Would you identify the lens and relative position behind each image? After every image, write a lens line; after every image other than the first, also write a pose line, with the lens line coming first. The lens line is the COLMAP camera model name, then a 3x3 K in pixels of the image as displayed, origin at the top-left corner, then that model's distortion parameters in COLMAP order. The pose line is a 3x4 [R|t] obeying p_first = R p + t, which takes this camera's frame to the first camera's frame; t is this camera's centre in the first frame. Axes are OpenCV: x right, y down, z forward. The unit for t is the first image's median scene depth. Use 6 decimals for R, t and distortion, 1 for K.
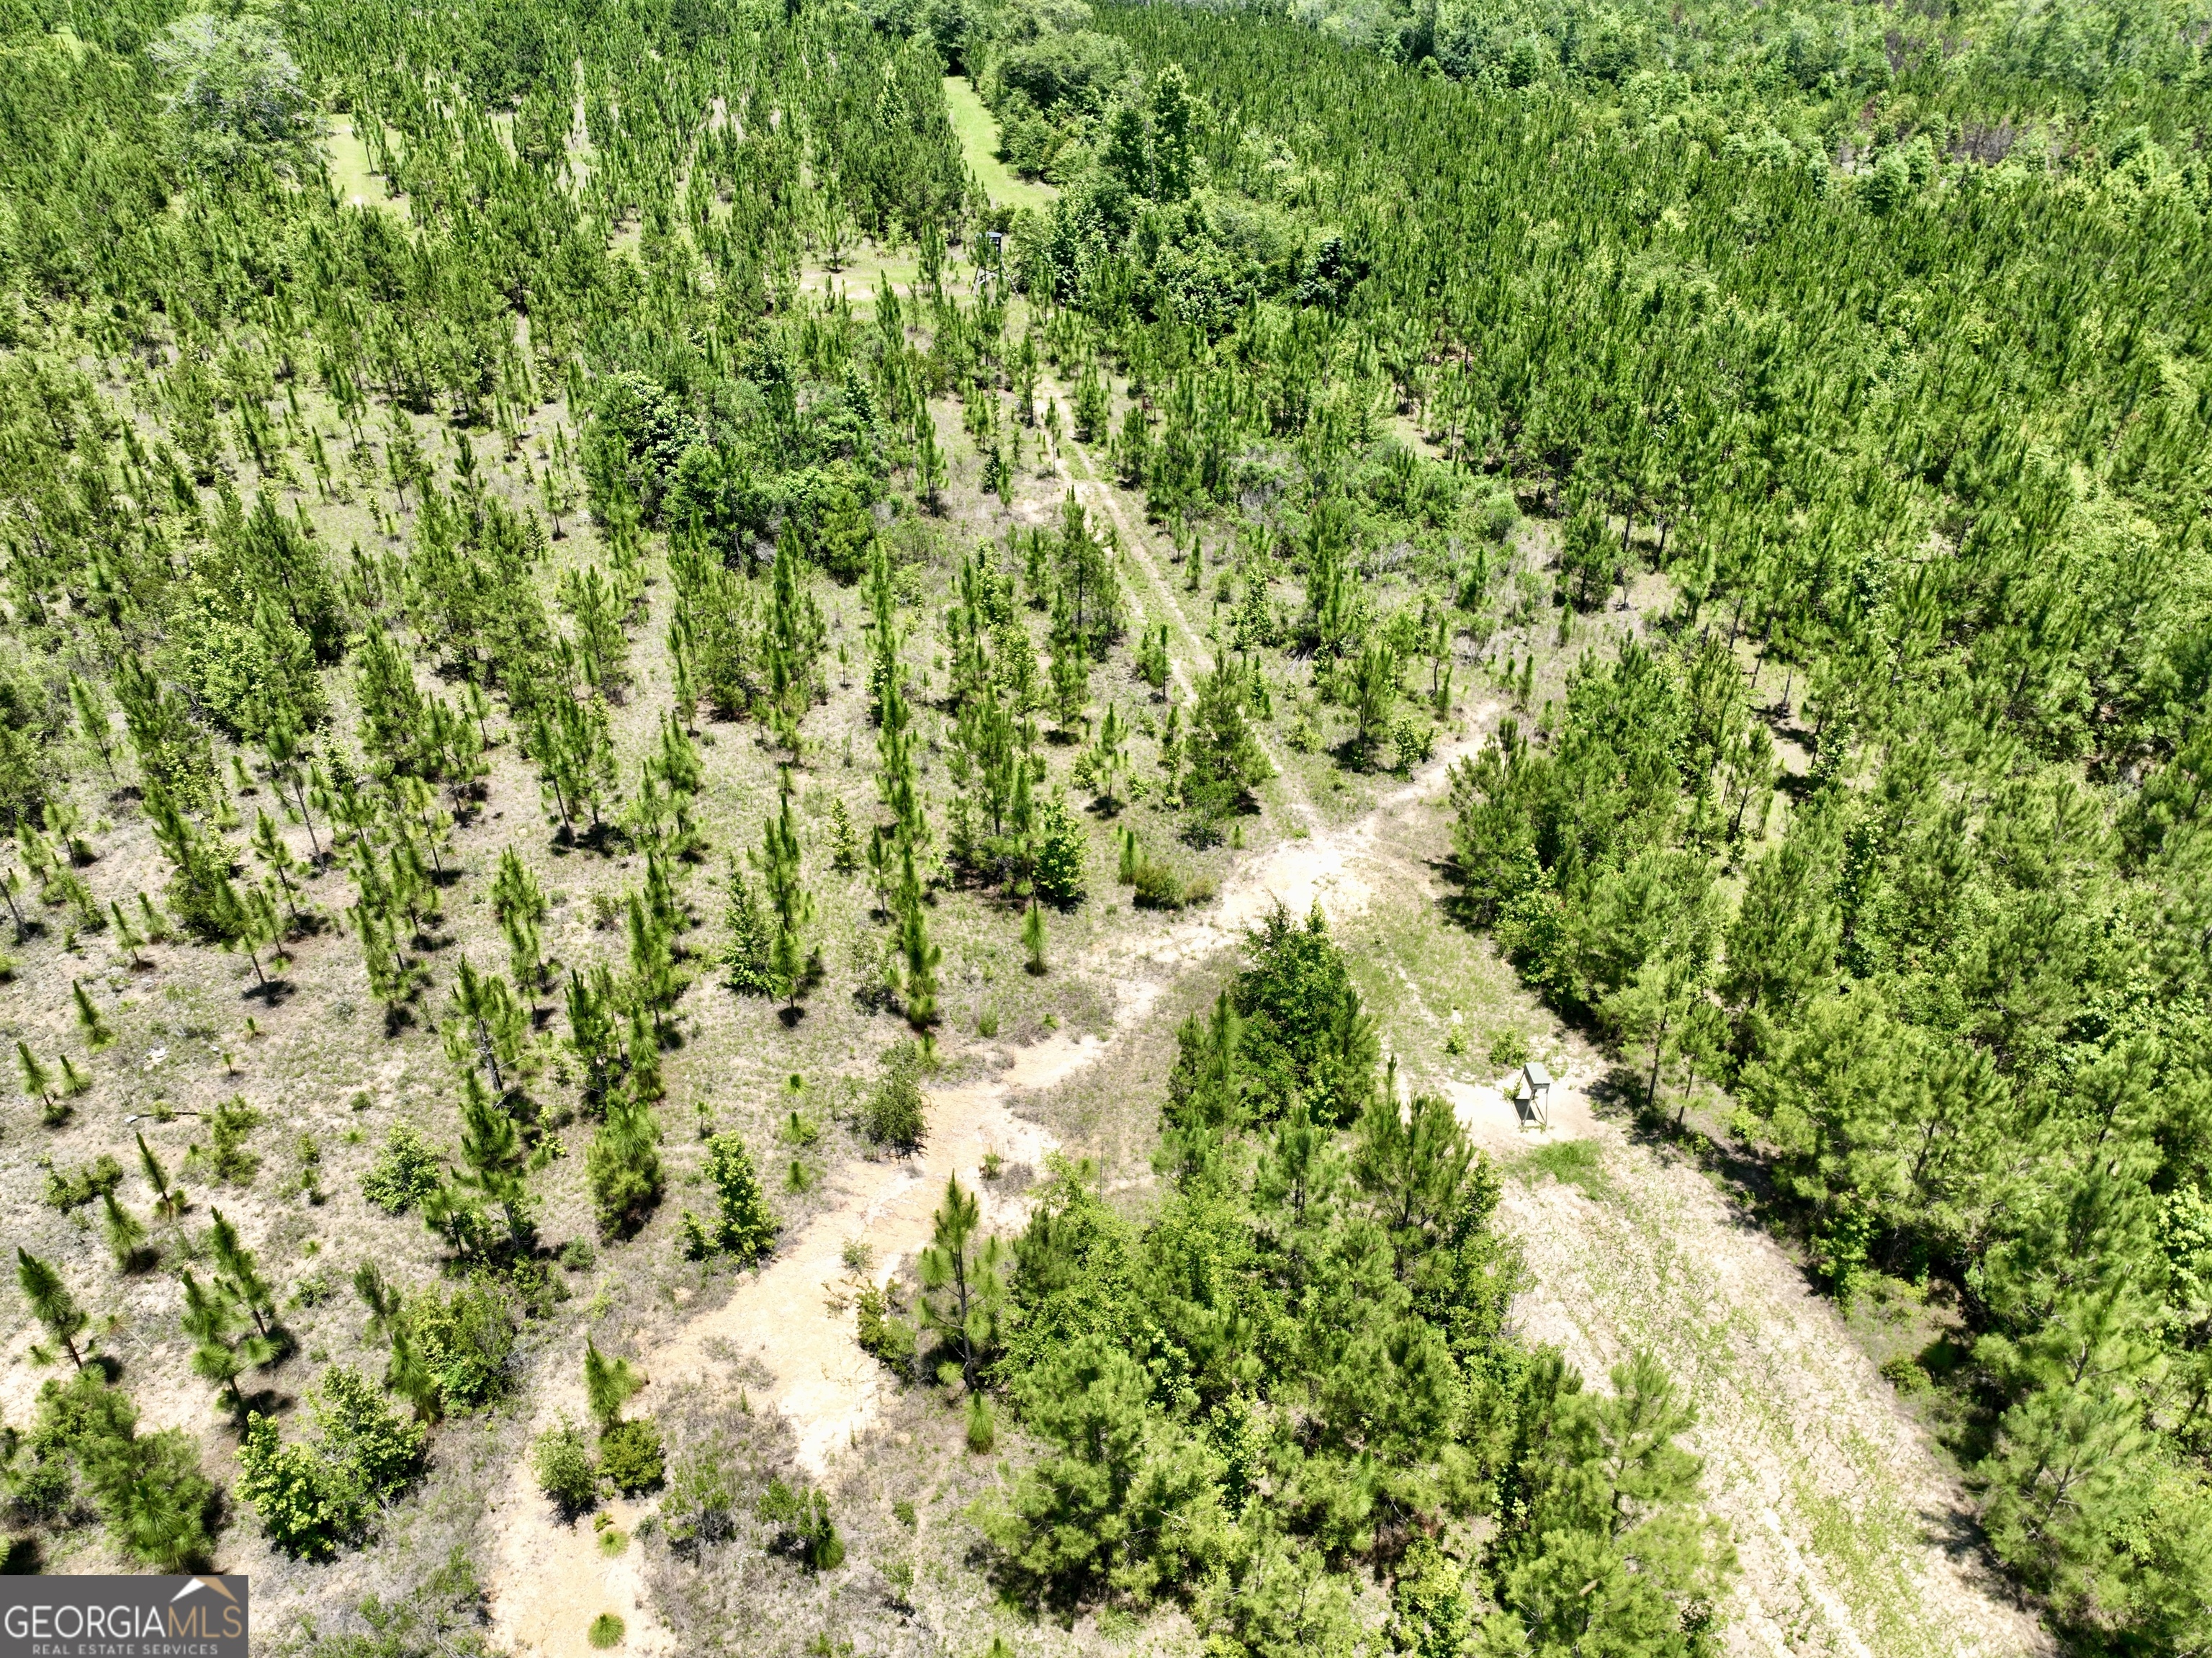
lens RADIAL K [[1546.0, 0, 1110.4], [0, 1546.0, 835.3], [0, 0, 1]] dist [-0.004707, 0.021965]
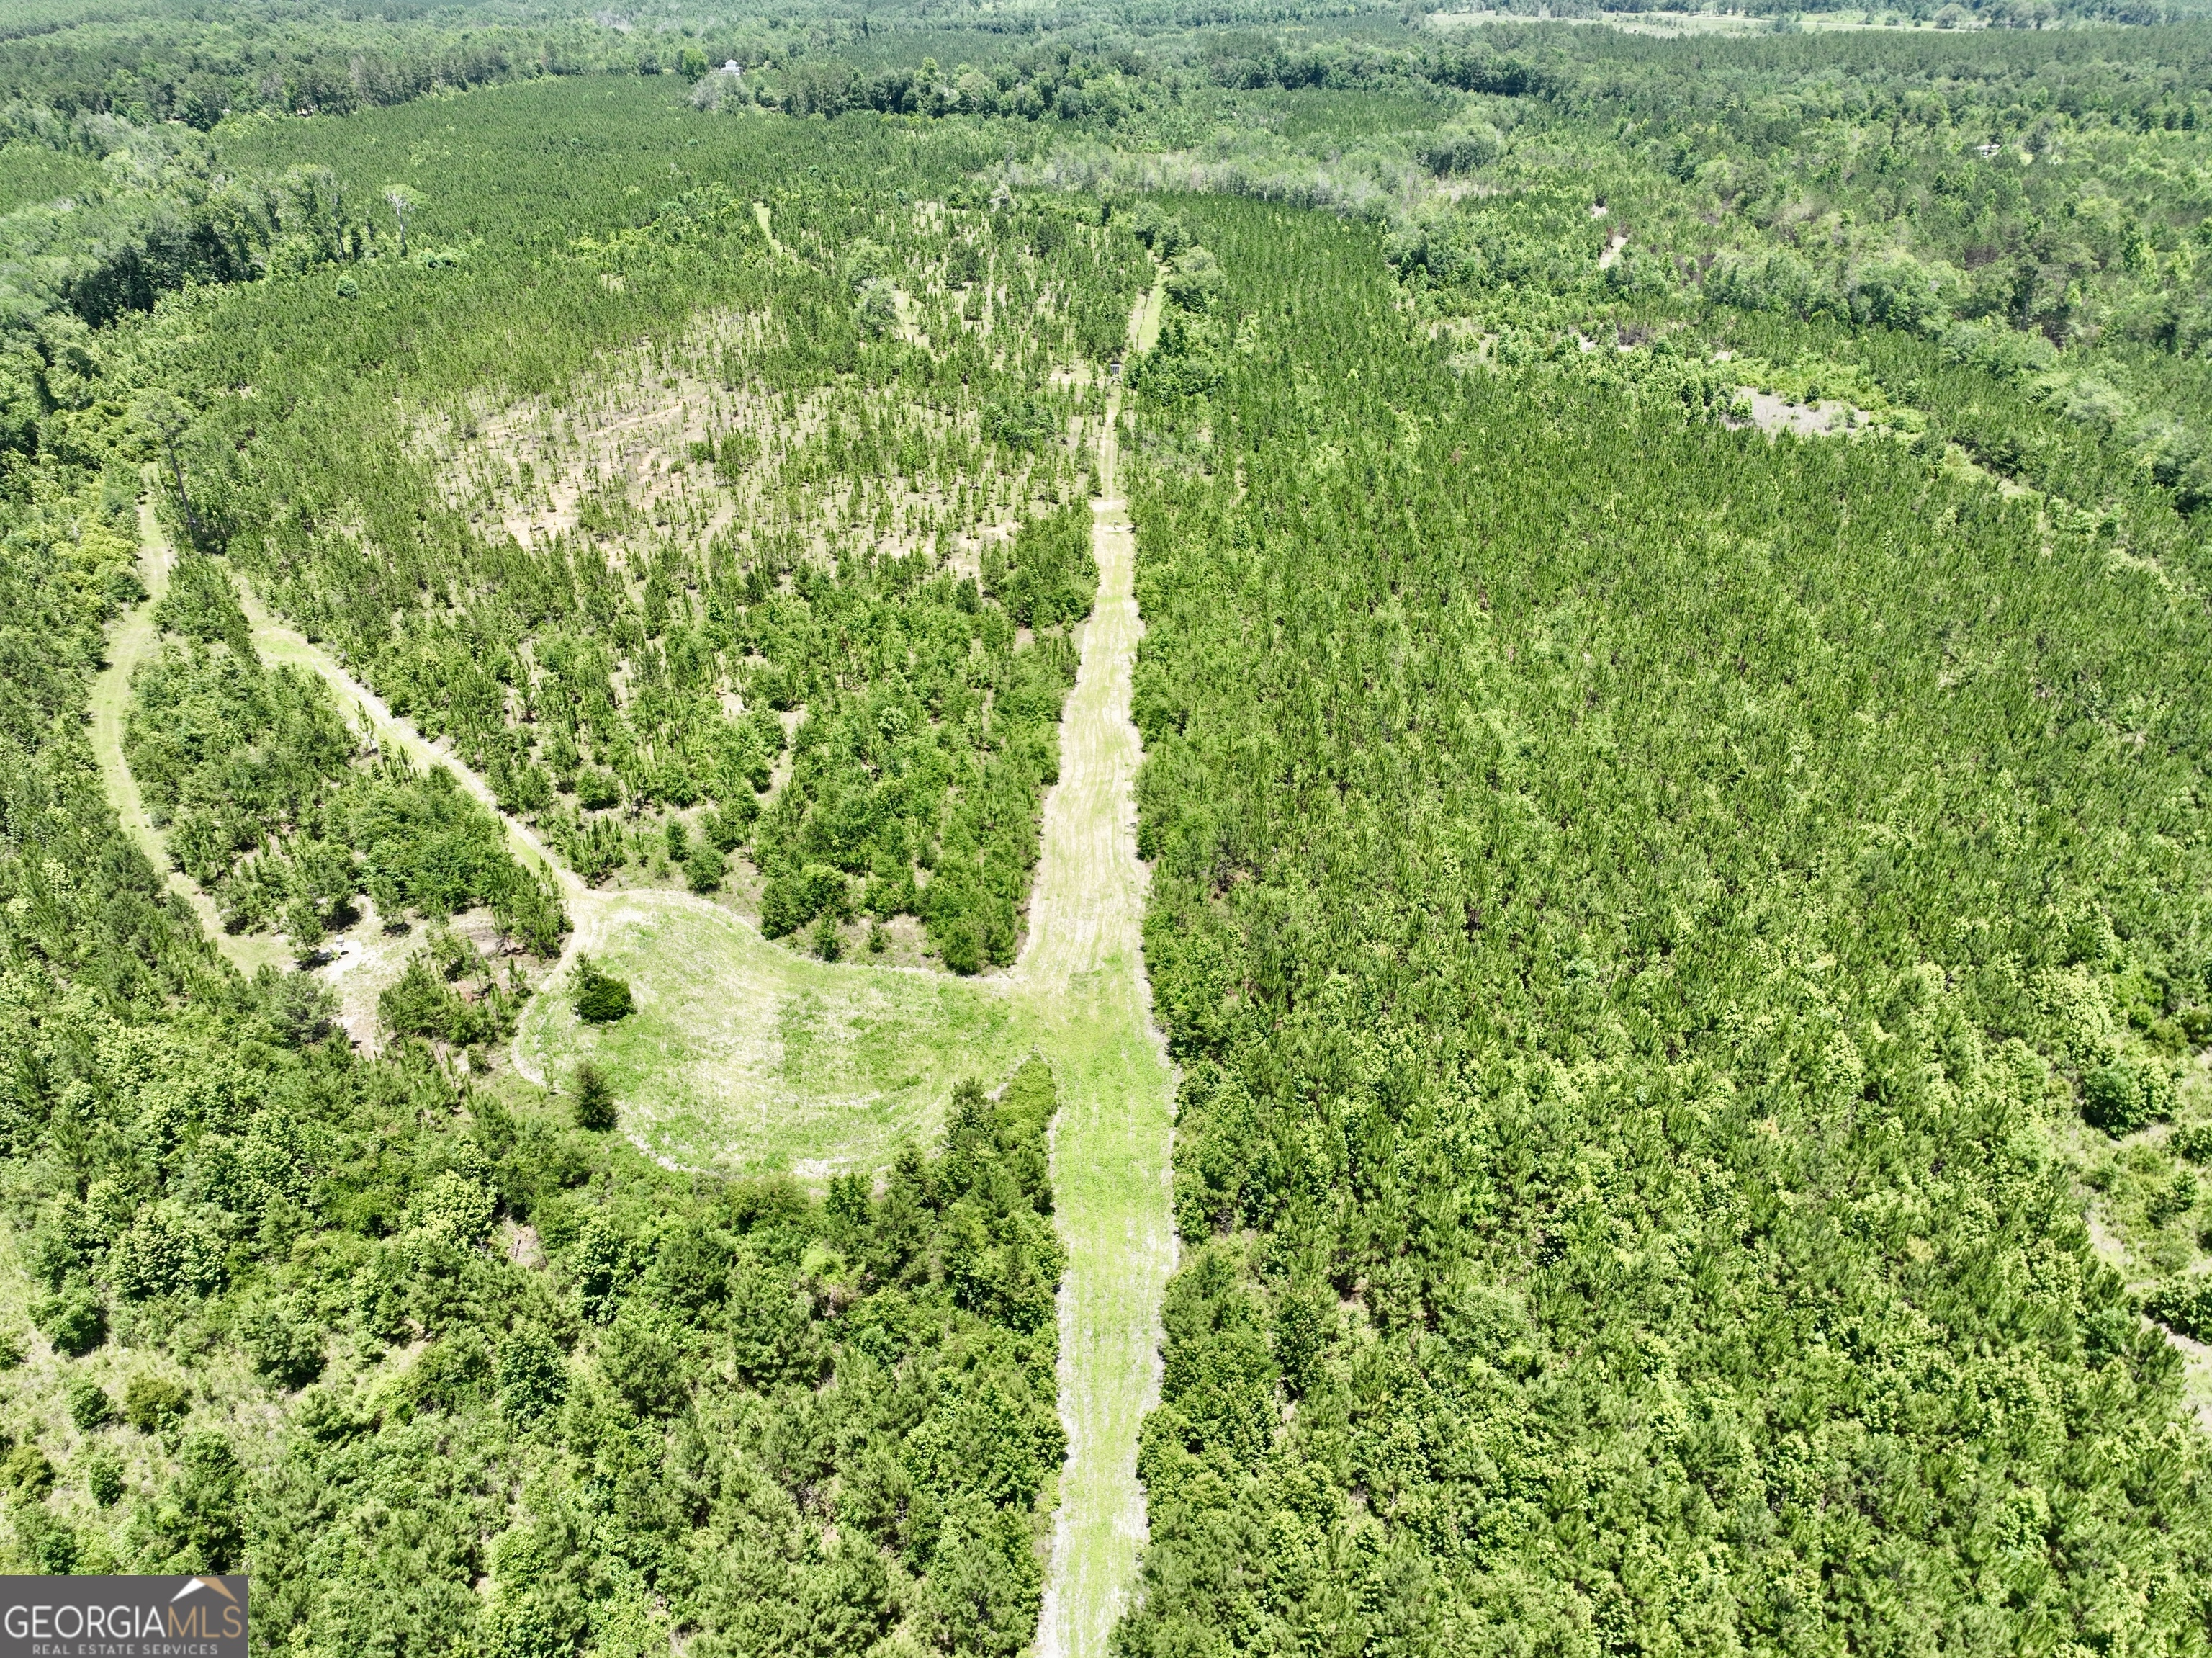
lens RADIAL K [[1546.0, 0, 1106.6], [0, 1546.0, 832.1], [0, 0, 1]] dist [-0.004707, 0.021965]
pose [[0.972802, 0.116042, -0.200475, 0.578096], [-0.122261, 0.992318, -0.018879, 0.536741], [0.196744, 0.042876, 0.979517, -1.796893]]
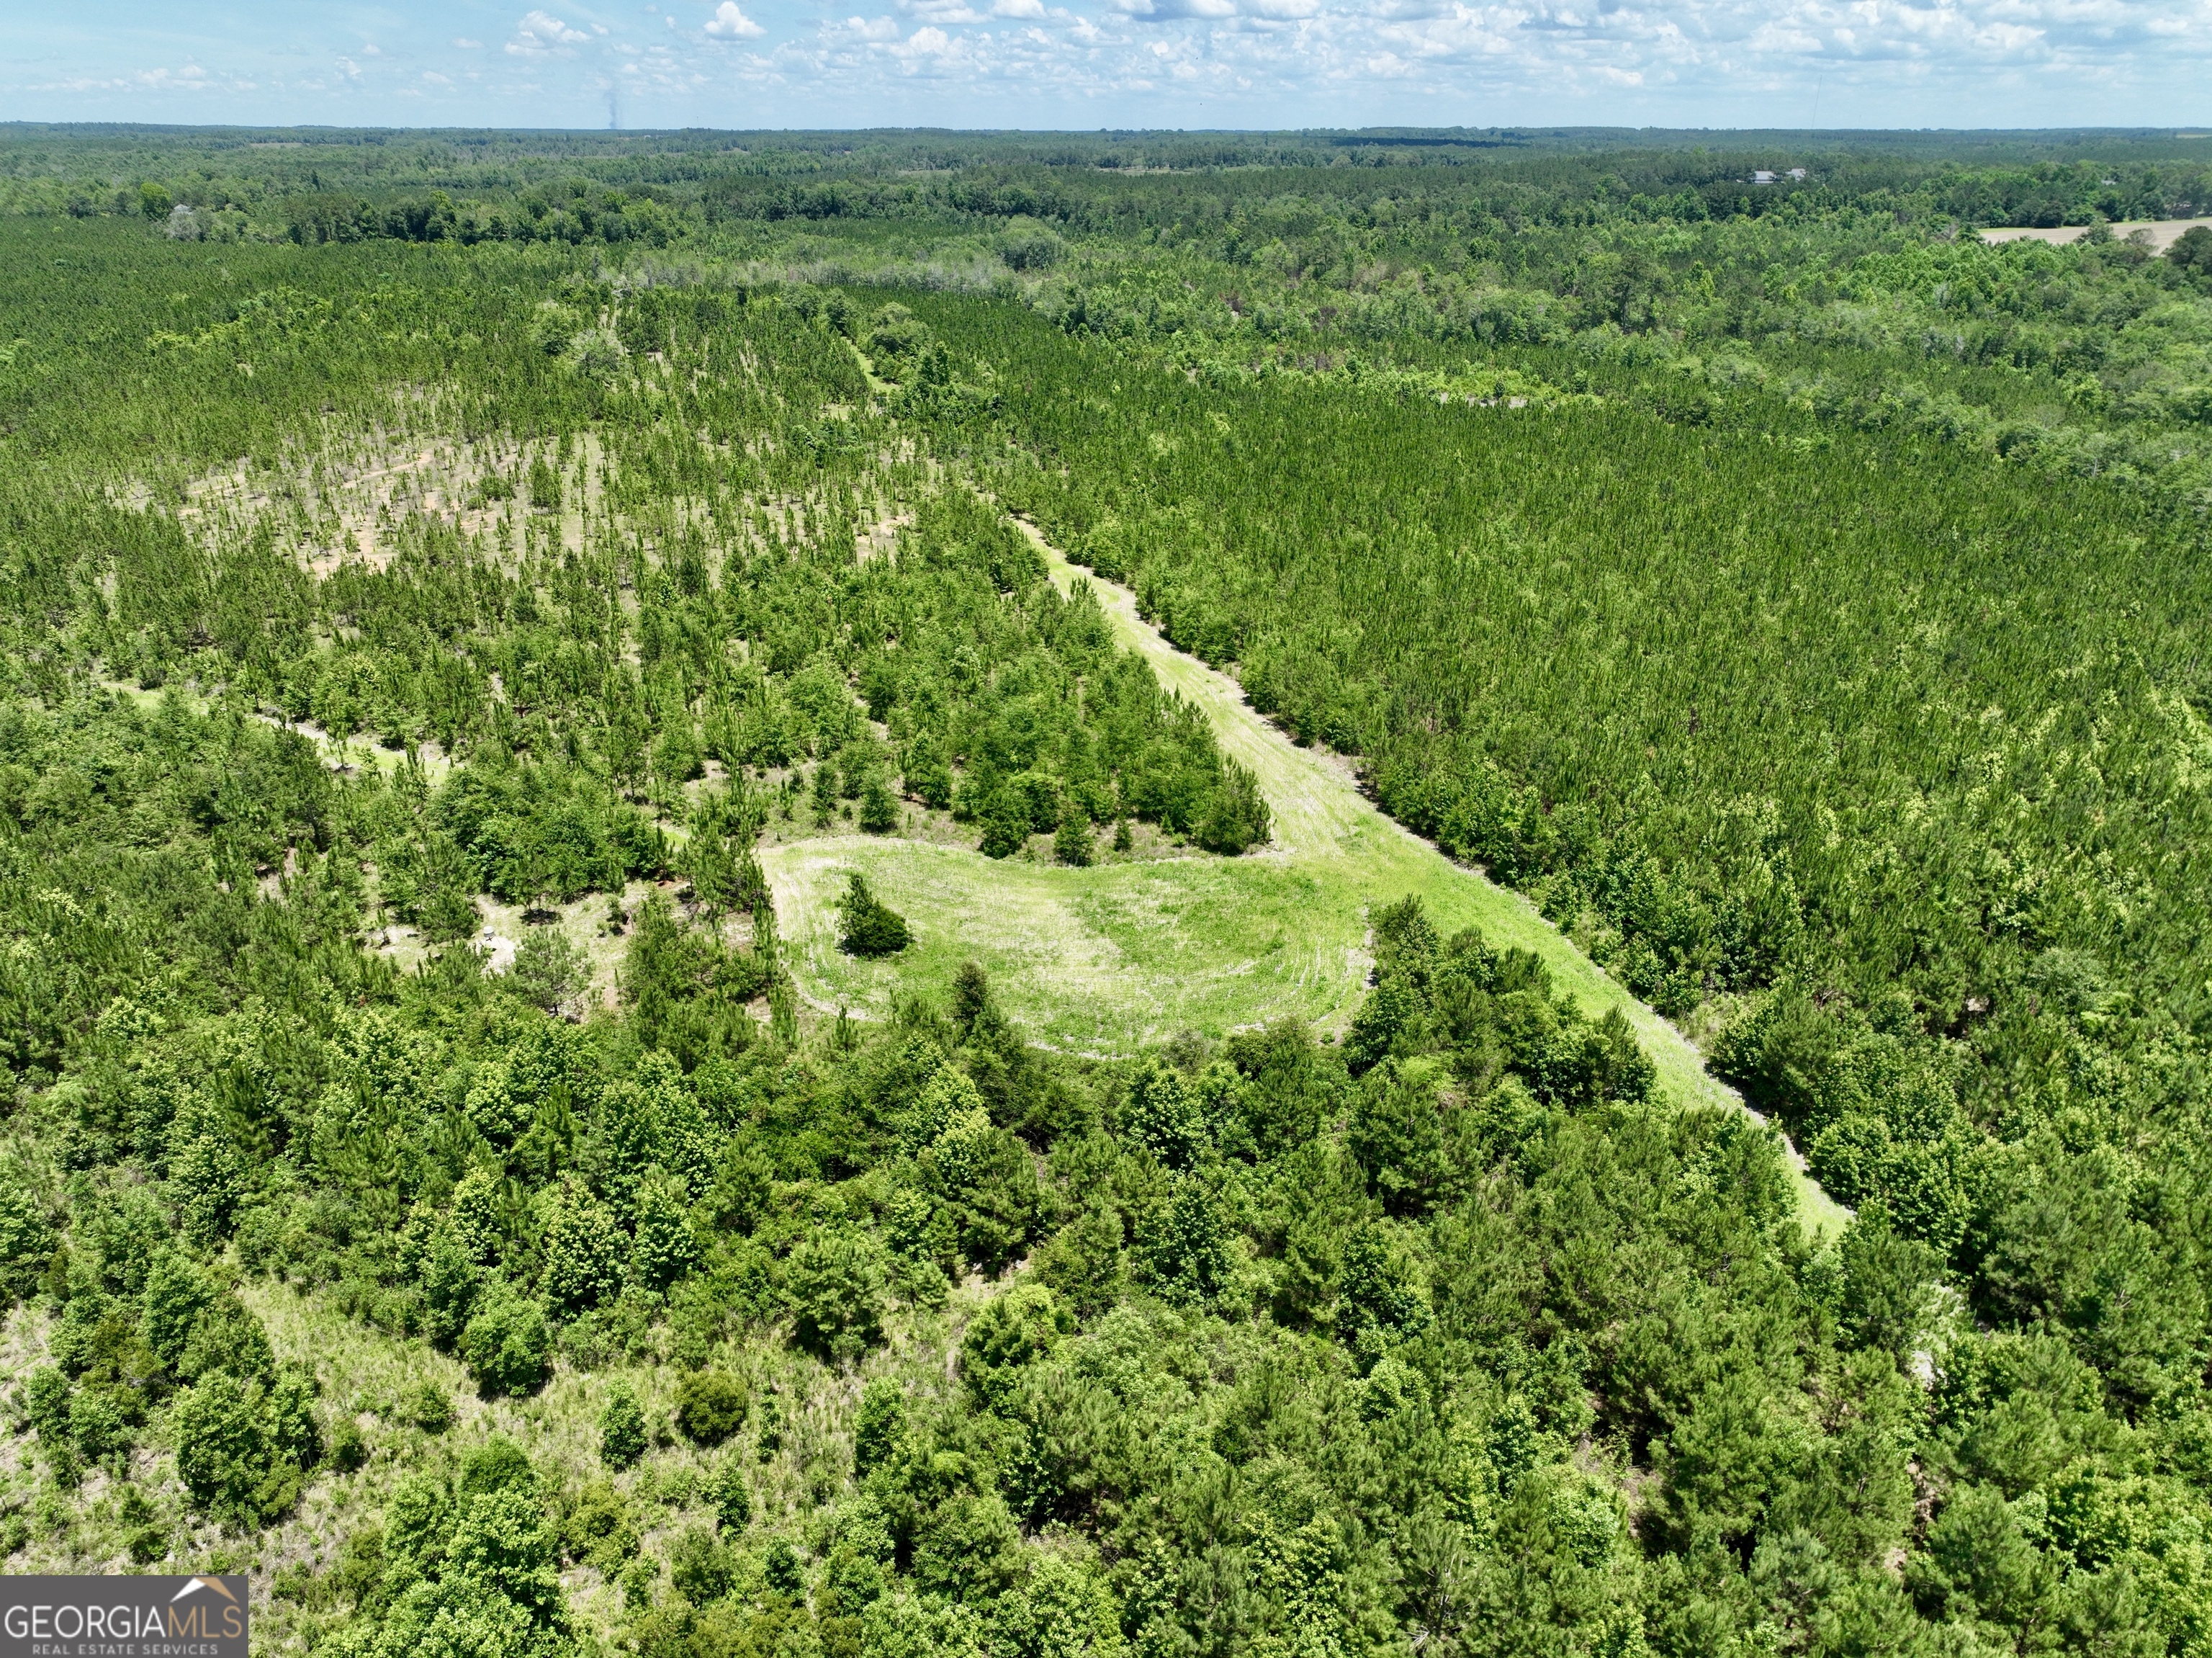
lens RADIAL K [[1546.0, 0, 1103.4], [0, 1546.0, 824.0], [0, 0, 1]] dist [-0.004707, 0.021965]
pose [[0.993759, -0.046867, 0.101227, 0.005595], [0.059952, 0.989652, -0.130363, 0.767947], [-0.094070, 0.135618, 0.986285, -1.705519]]
